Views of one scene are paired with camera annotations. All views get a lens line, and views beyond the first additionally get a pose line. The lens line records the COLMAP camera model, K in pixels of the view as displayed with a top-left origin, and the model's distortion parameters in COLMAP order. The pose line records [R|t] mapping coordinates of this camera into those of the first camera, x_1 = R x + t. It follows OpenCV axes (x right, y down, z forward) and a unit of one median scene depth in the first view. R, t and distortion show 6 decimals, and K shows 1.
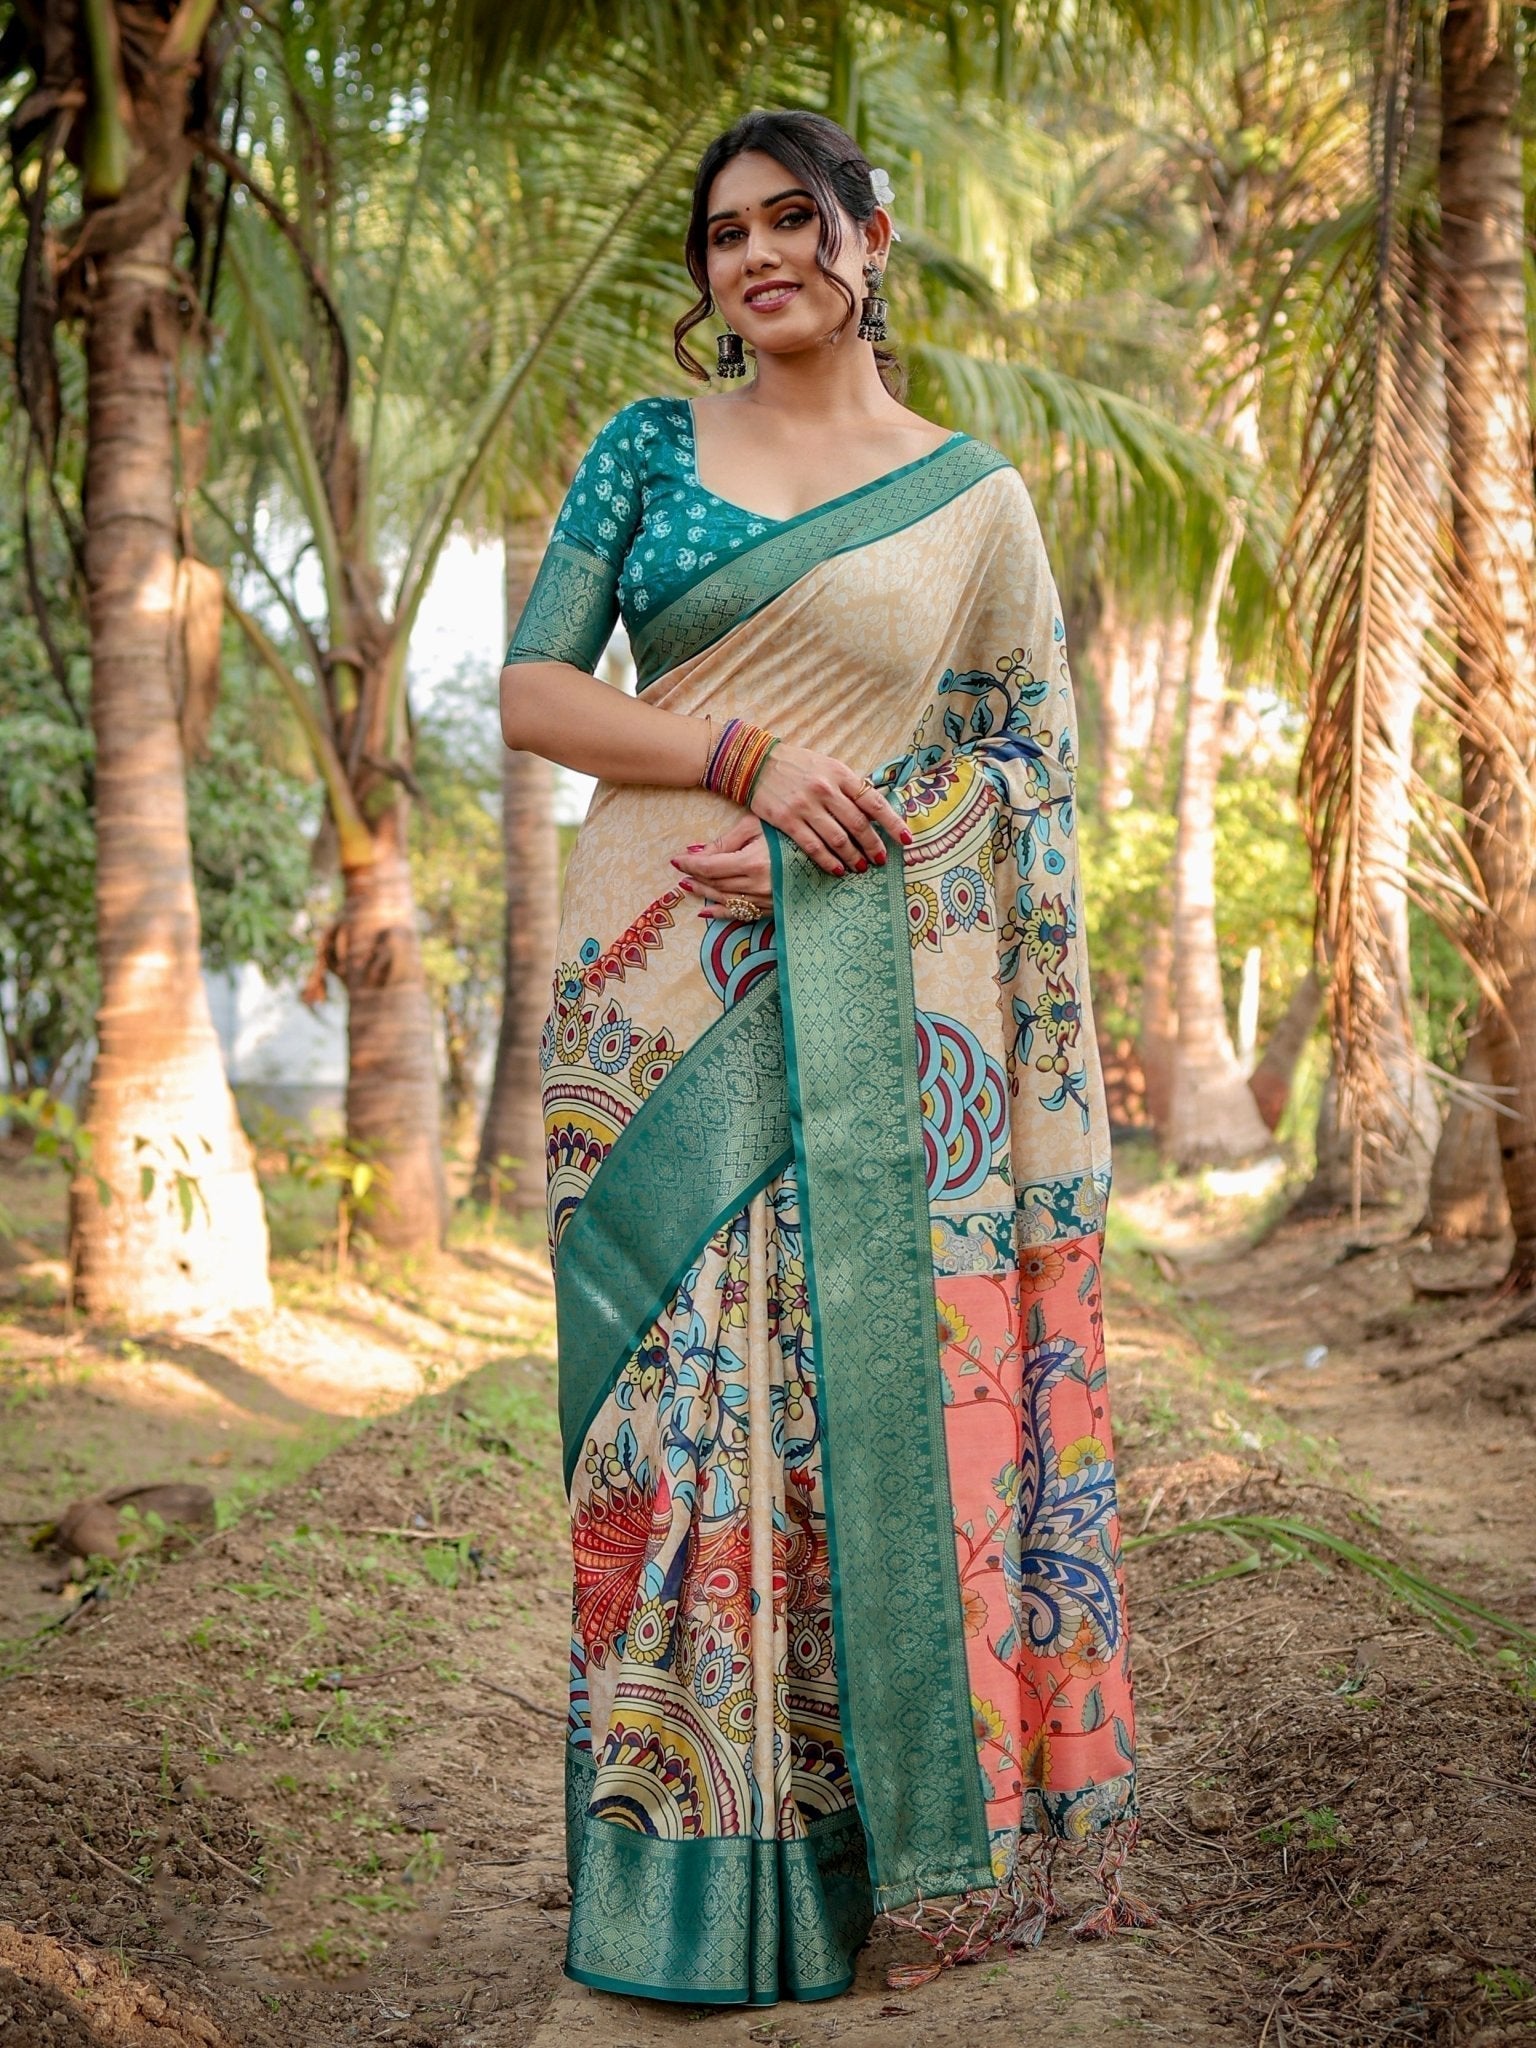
lens RADIAL K [[3589.5, 0, 768.1], [0, 3589.5, 1021.1], [0, 0, 1]] dist [-0.021215, -0.040680]
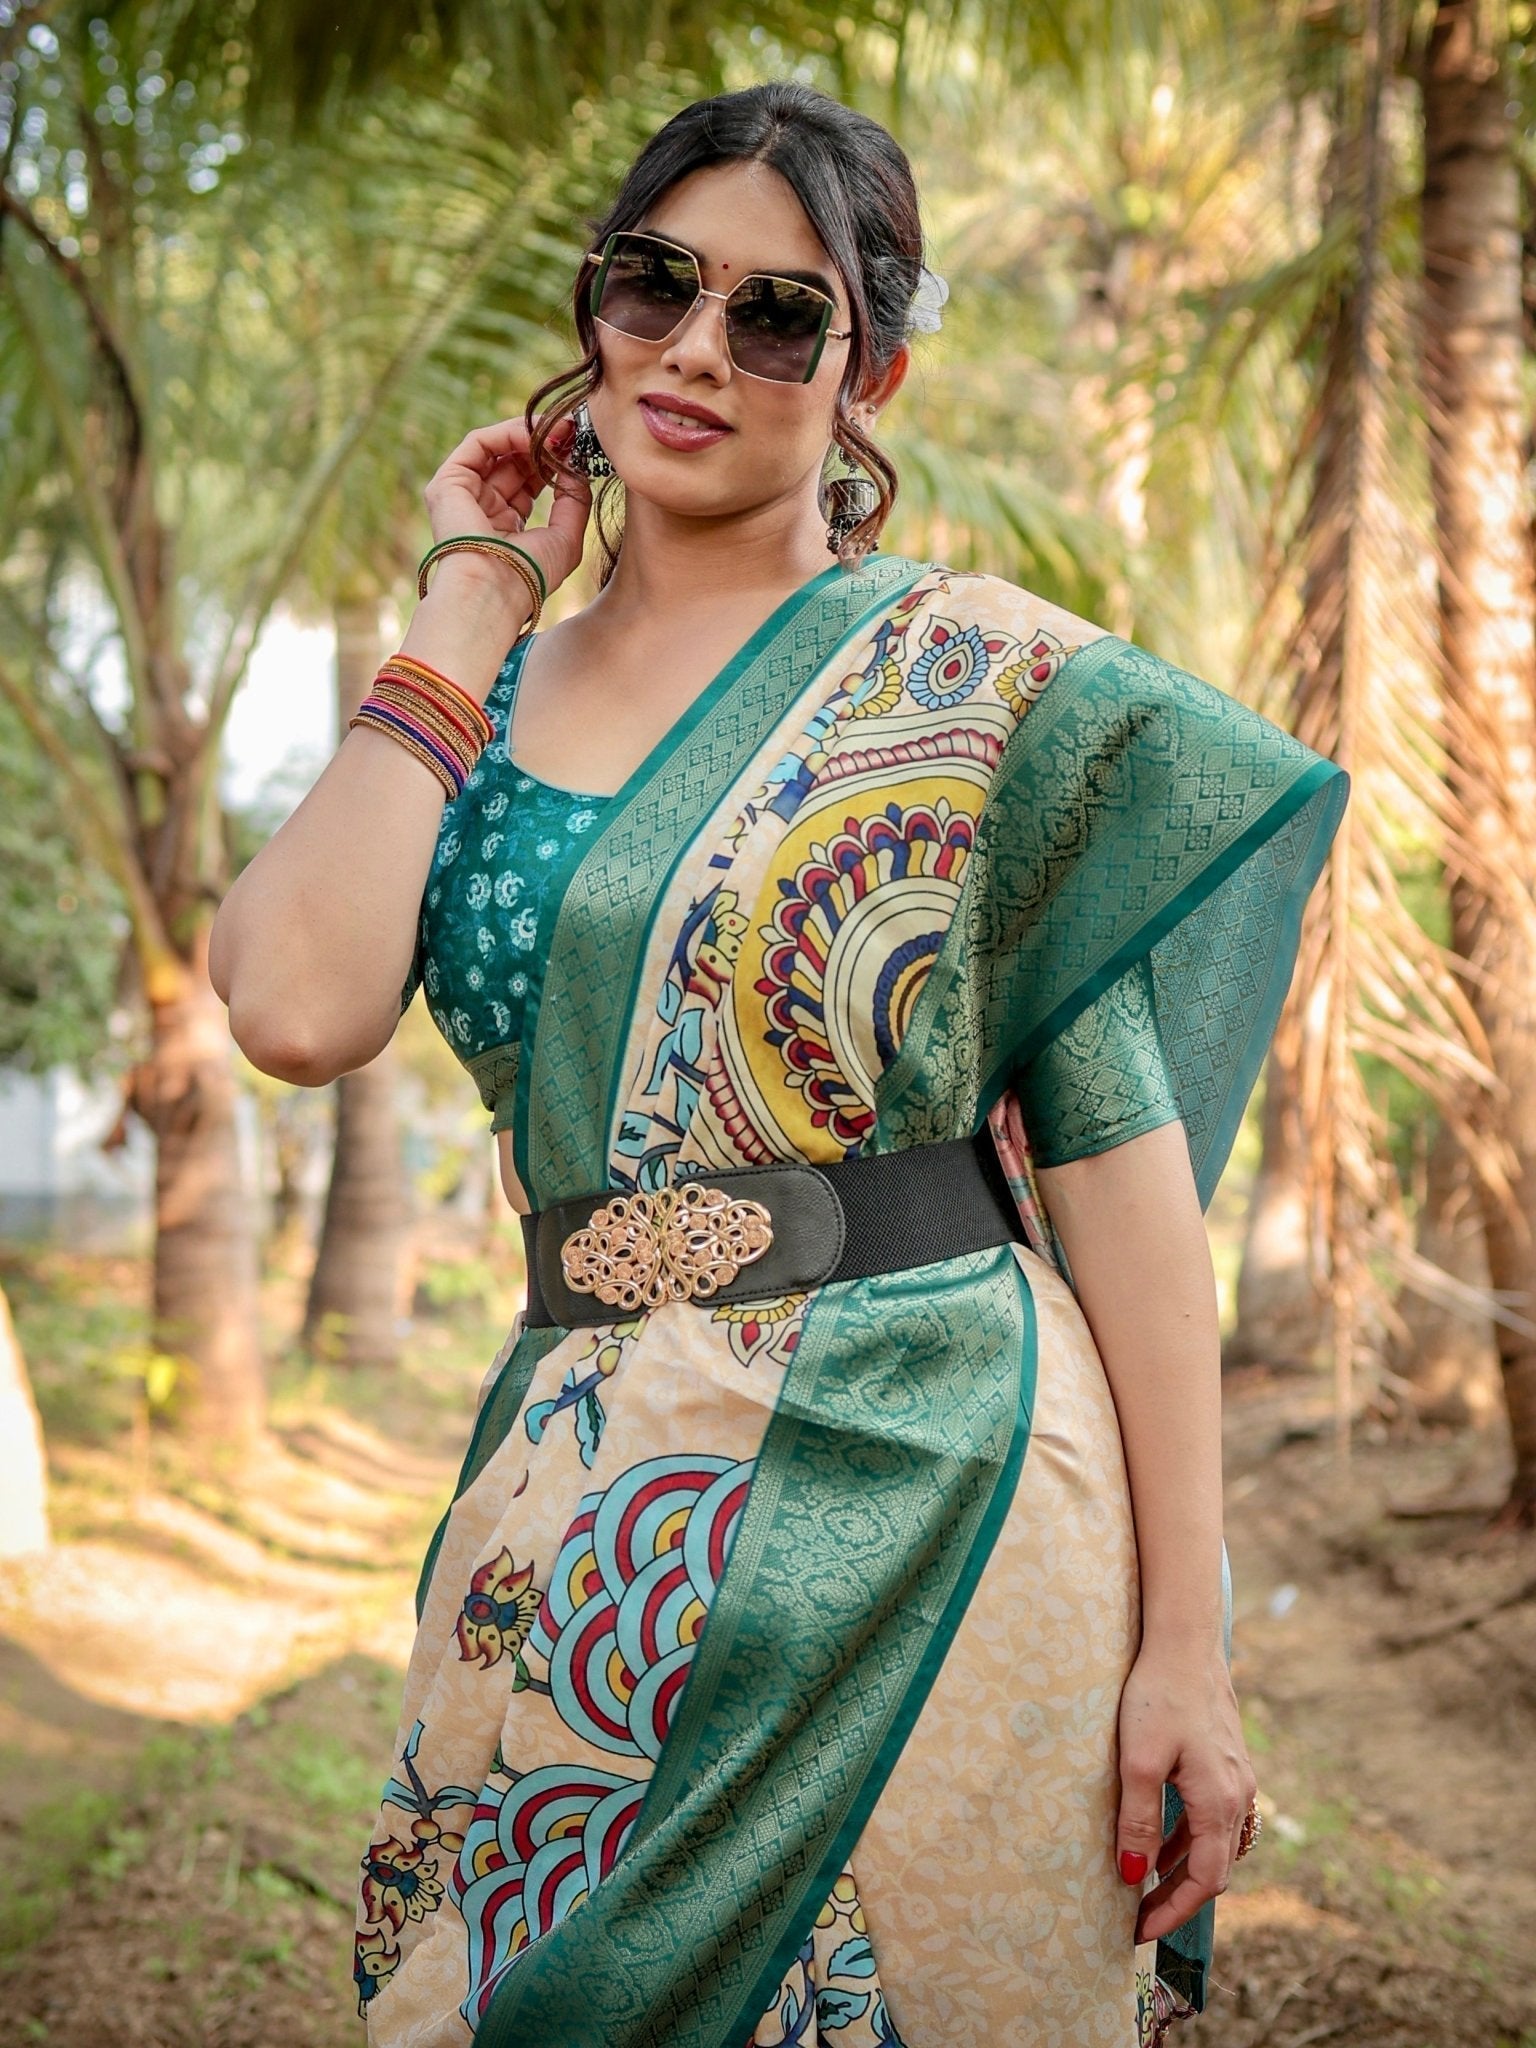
lens RADIAL K [[3590.5, 0, 766.2], [0, 3590.5, 1098.9], [0, 0, 1]] dist [-0.016911, -0.041989]
pose [[0.999024, -0.002394, 0.044114, -0.006102], [0.002360, 0.999997, 0.000838, -0.022240], [-0.044116, -0.000733, 0.999026, 0.128781]]
